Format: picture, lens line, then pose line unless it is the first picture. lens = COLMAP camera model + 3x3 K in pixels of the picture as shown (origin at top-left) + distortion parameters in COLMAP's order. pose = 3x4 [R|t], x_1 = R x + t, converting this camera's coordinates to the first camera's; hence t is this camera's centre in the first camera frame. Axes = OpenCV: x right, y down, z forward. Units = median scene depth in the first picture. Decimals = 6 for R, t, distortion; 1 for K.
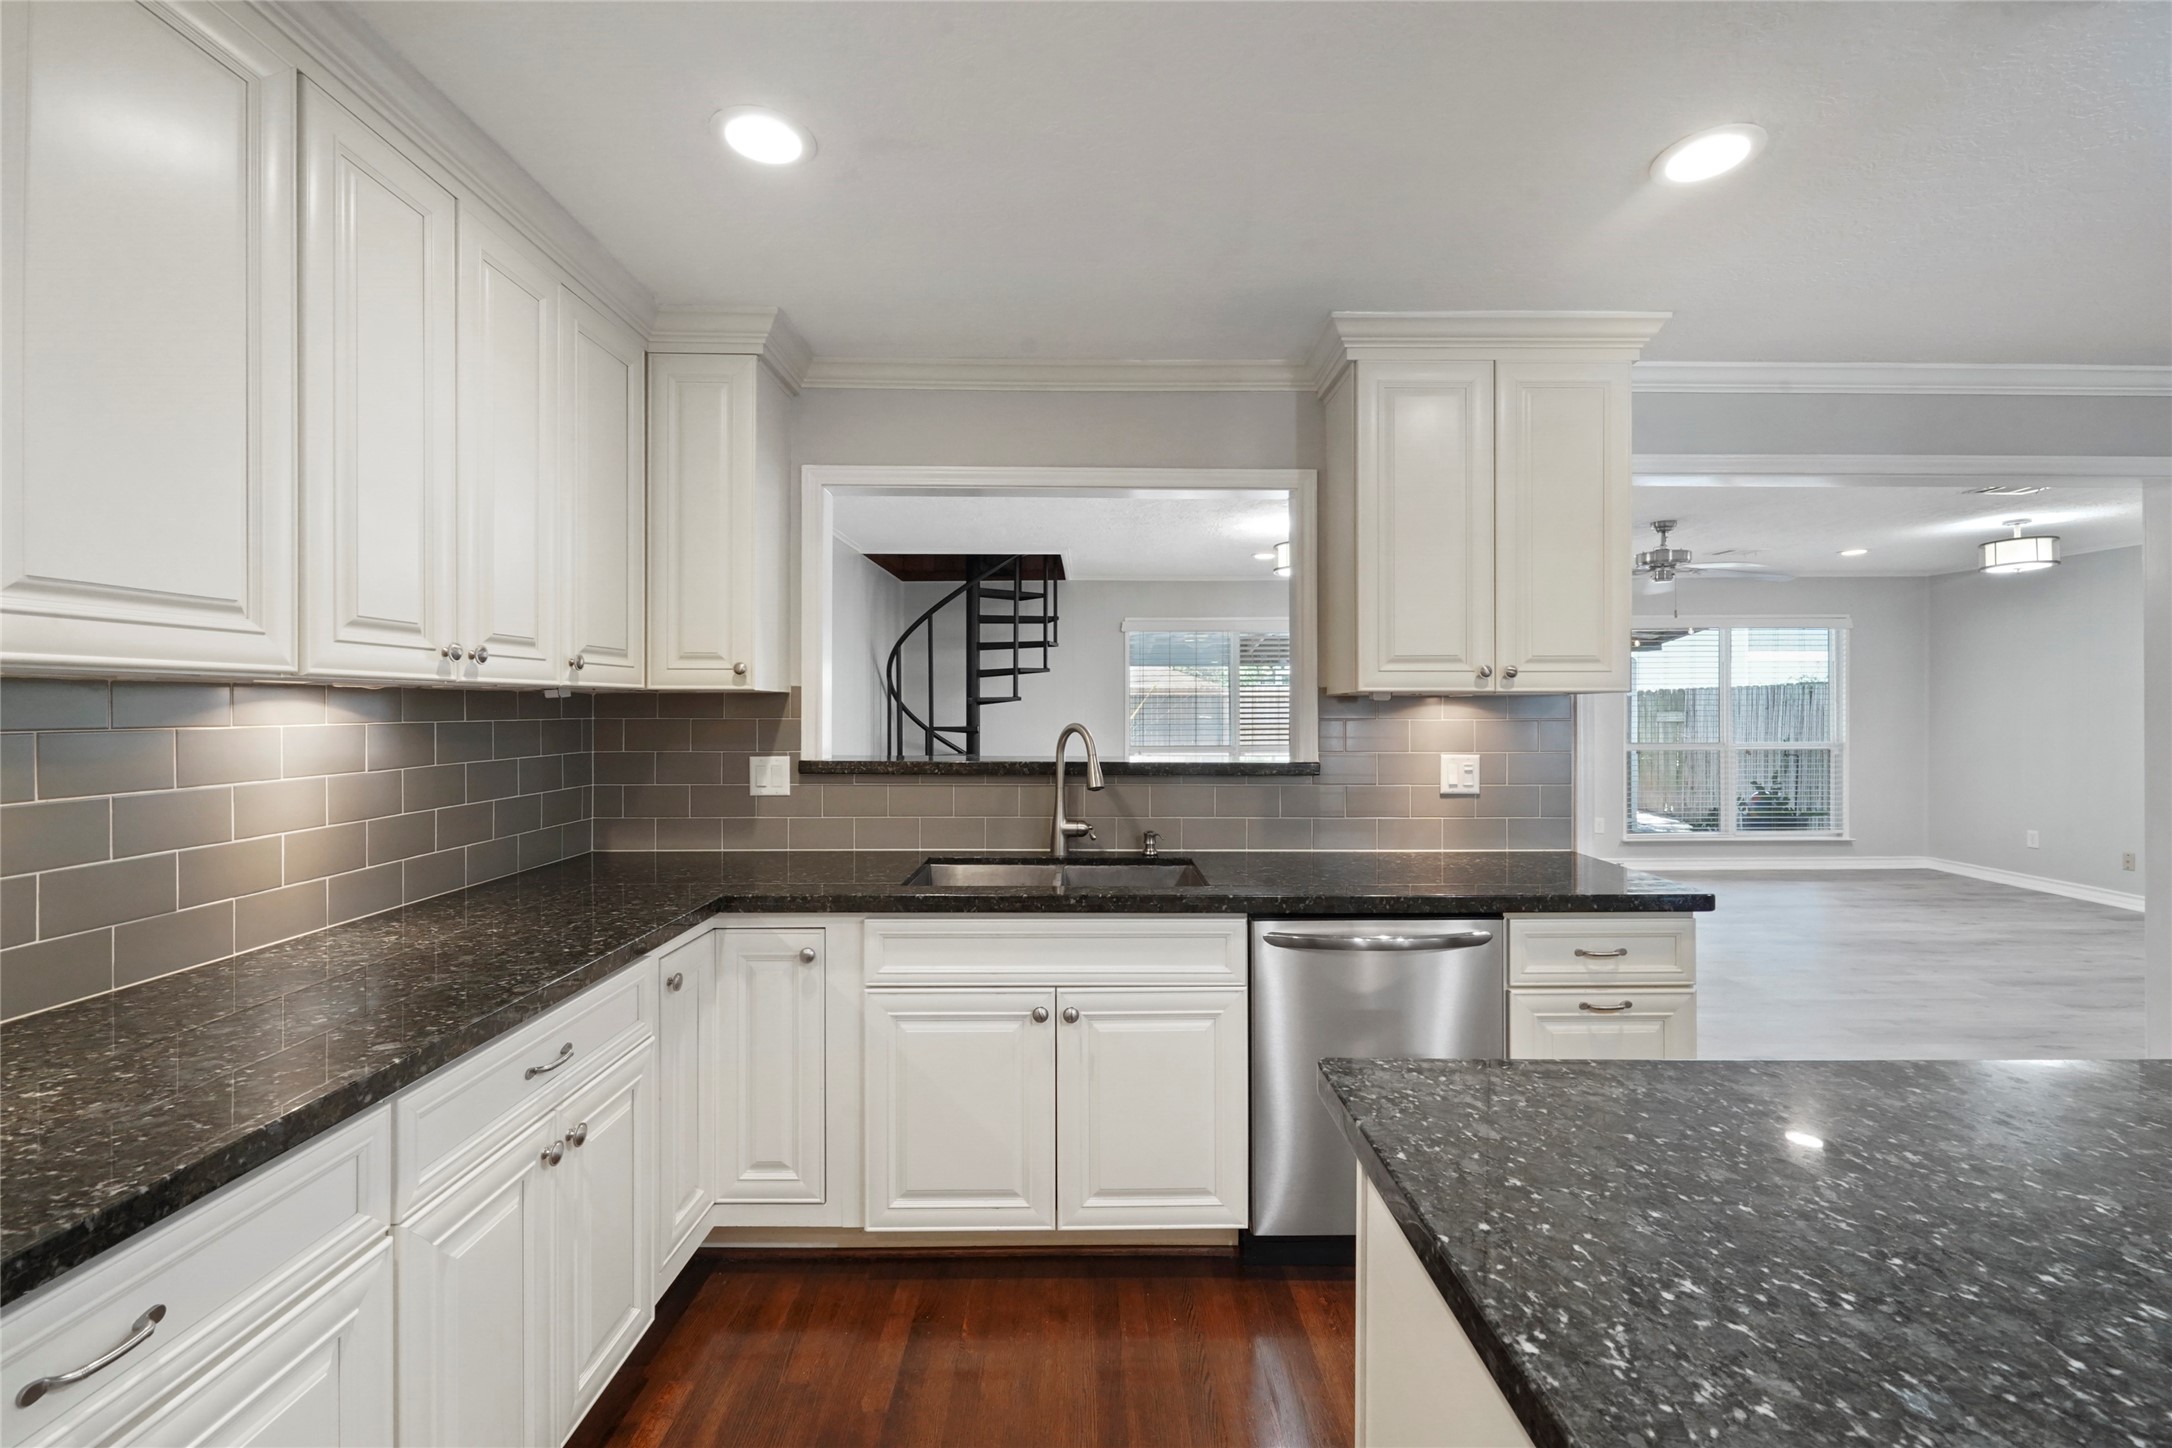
lens RADIAL K [[897.9, 0, 1100.6], [0, 897.9, 699.9], [0, 0, 1]] dist [0.006615, -0.000197]
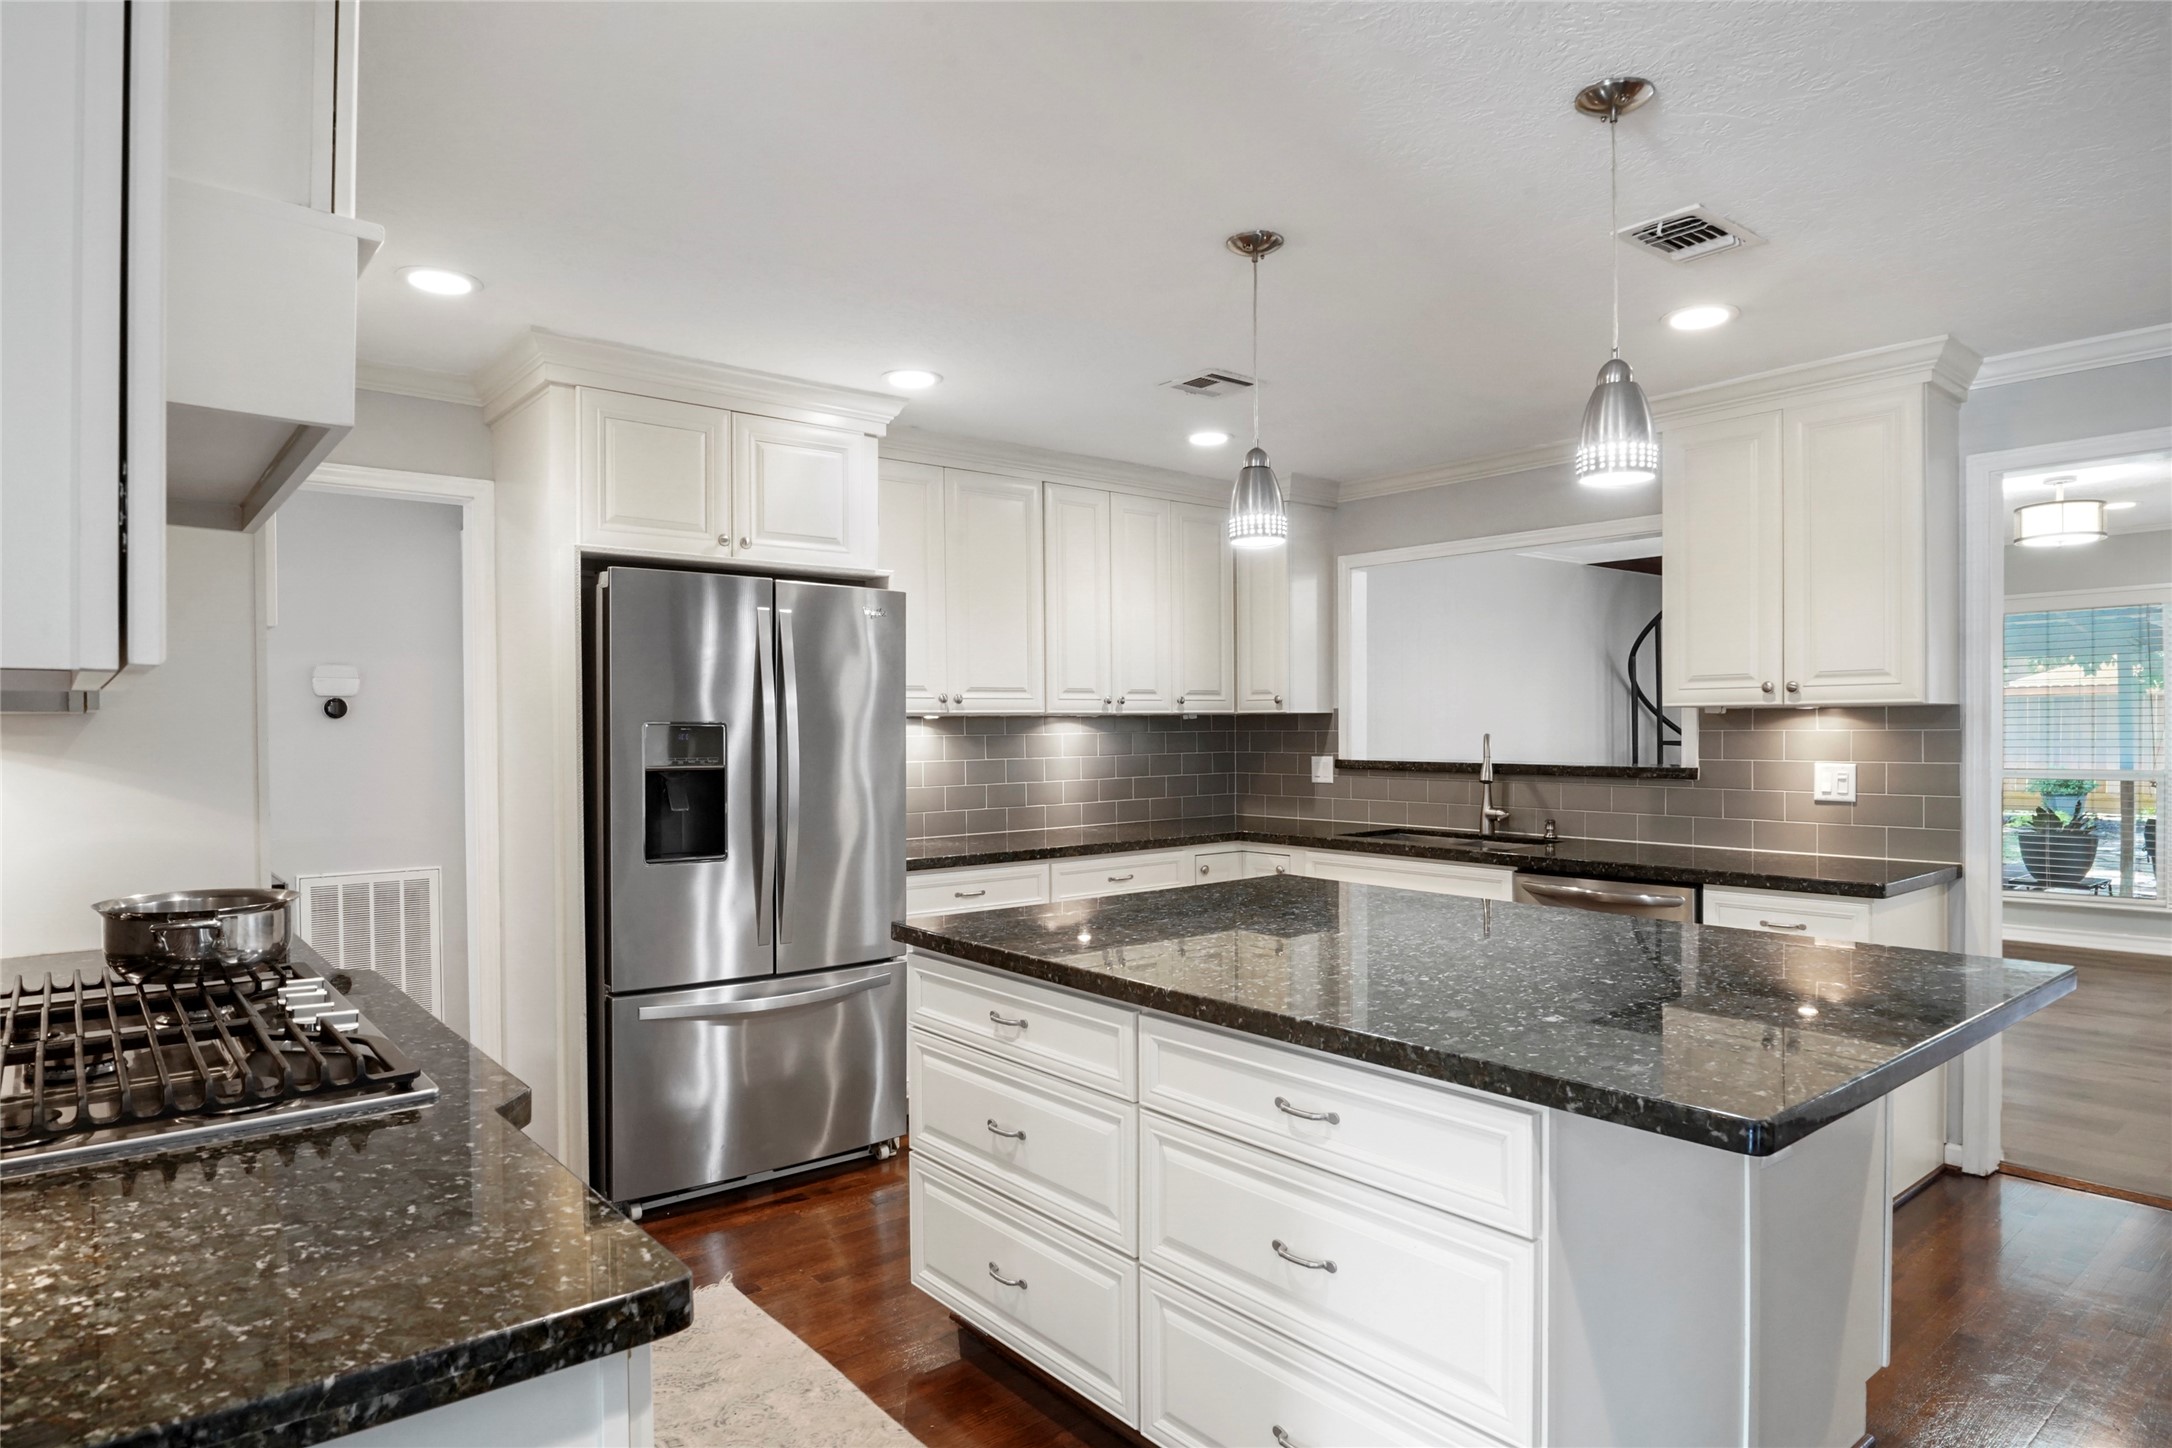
lens RADIAL K [[1269.1, 0, 1092.6], [0, 1269.1, 736.2], [0, 0, 1]] dist [-0.014330, 0.000091]
pose [[0.627697, 0.000756, -0.778458, 1.023801], [0.016632, 0.999758, 0.014382, -0.006119], [0.778280, -0.021975, 0.627532, -0.598307]]
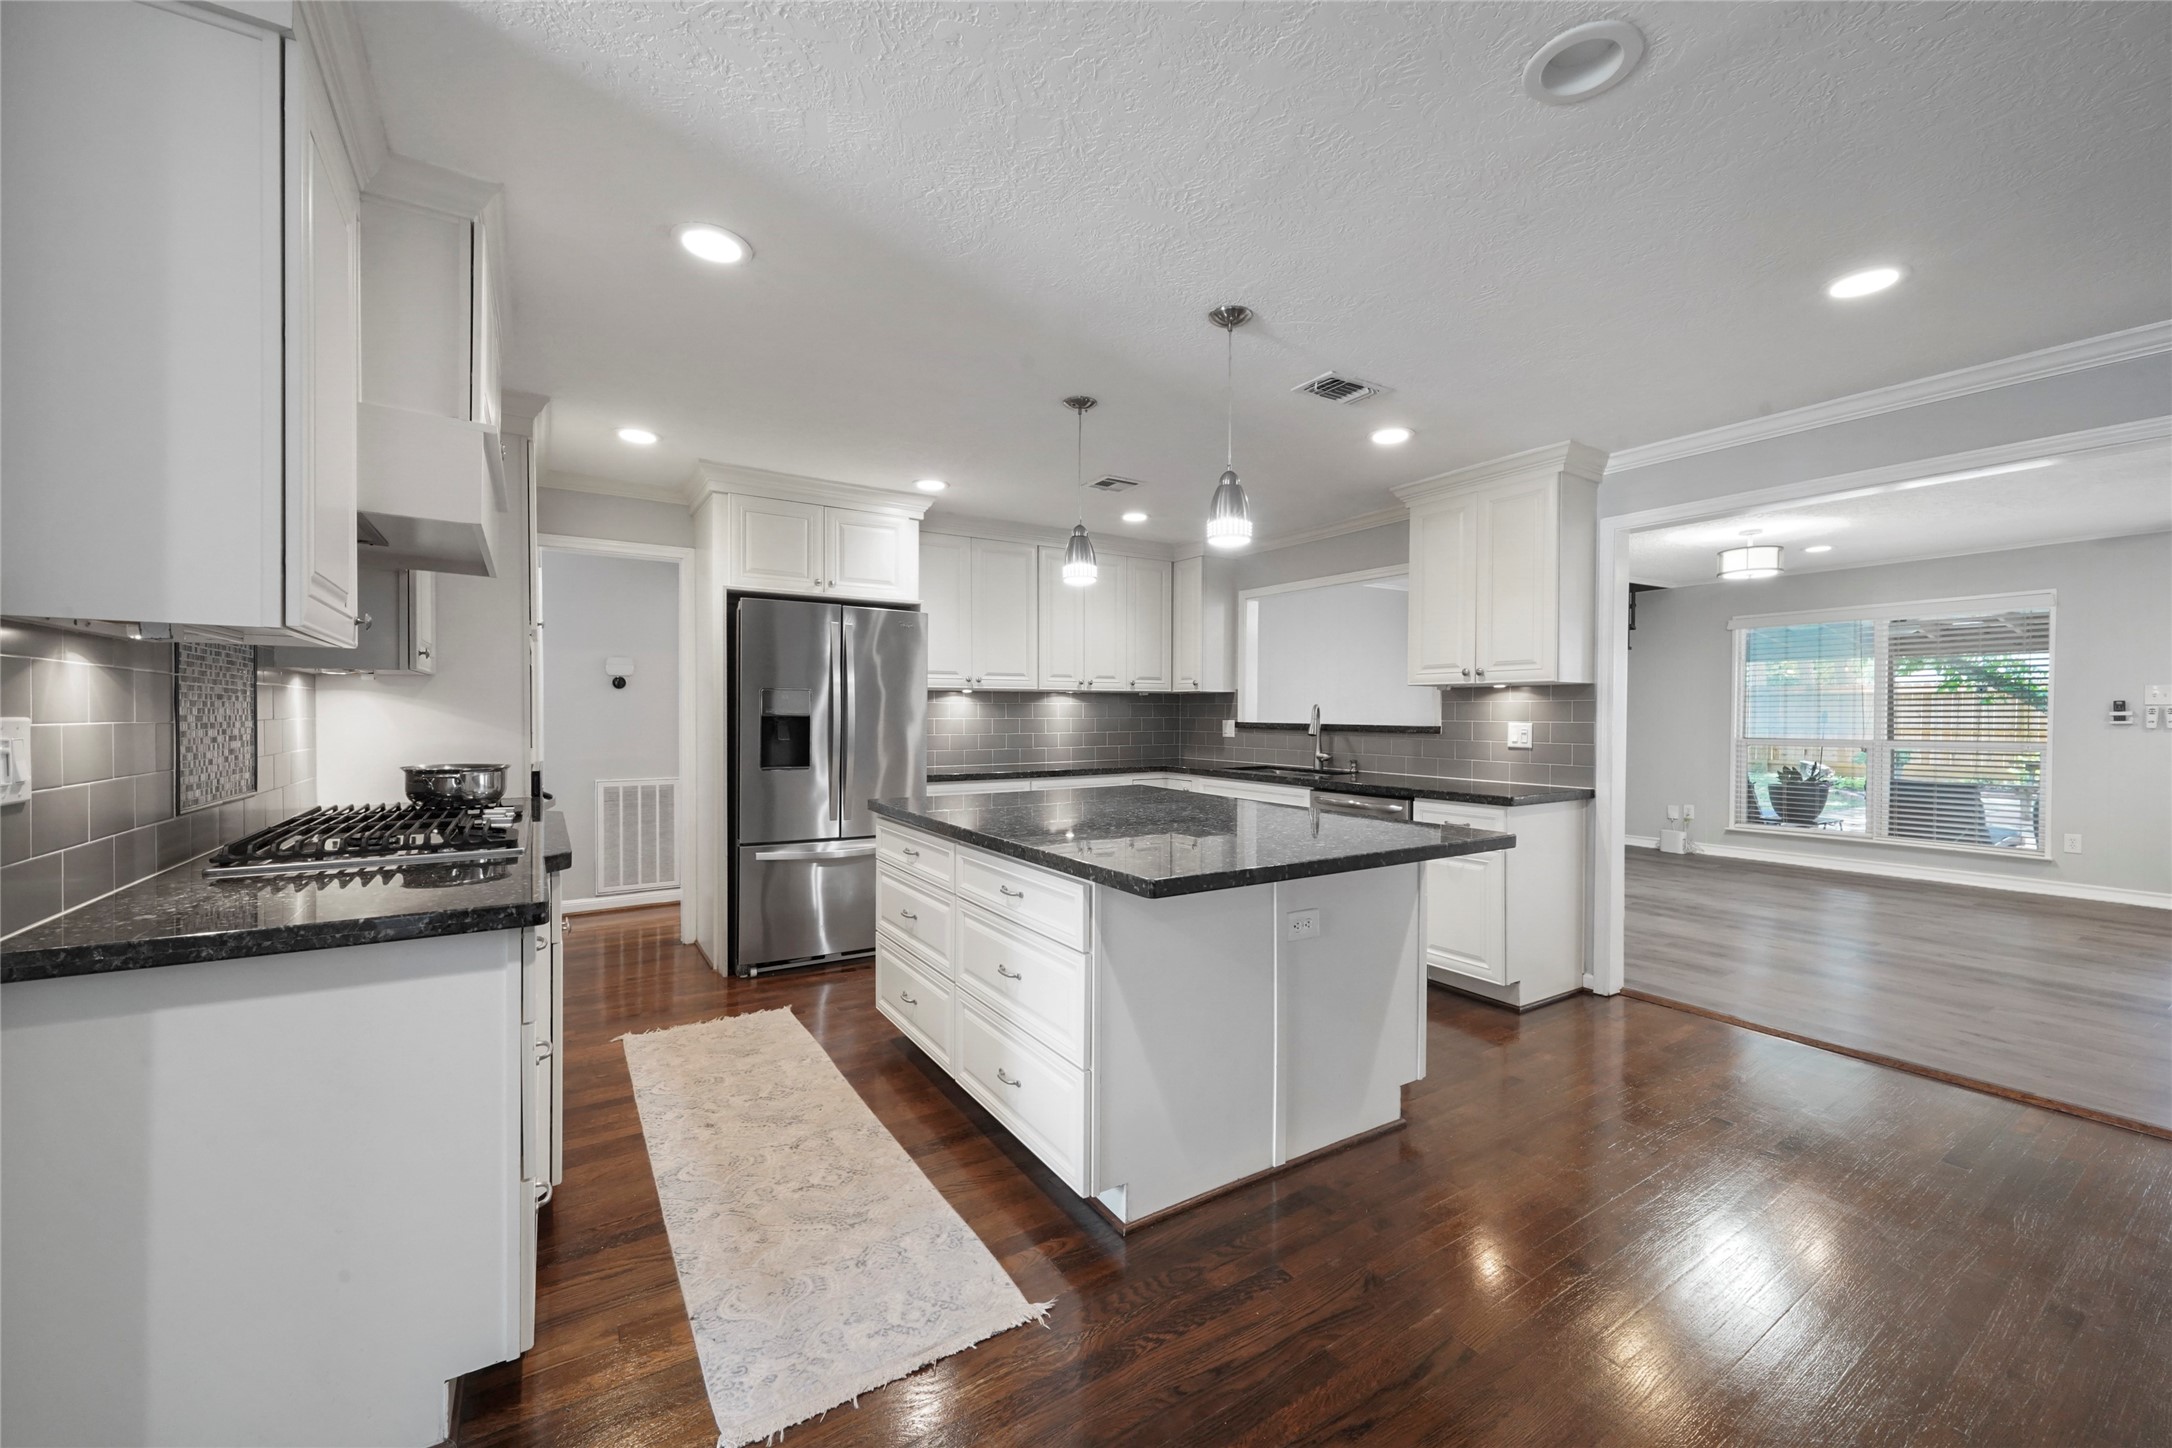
lens RADIAL K [[868.0, 0, 1094.9], [0, 868.0, 719.5], [0, 0, 1]] dist [0.013935, -0.000064]
pose [[0.530366, 0.007743, -0.847733, 1.337672], [0.007412, 0.999878, 0.013770, 0.028928], [0.847736, -0.013587, 0.530244, -0.460543]]
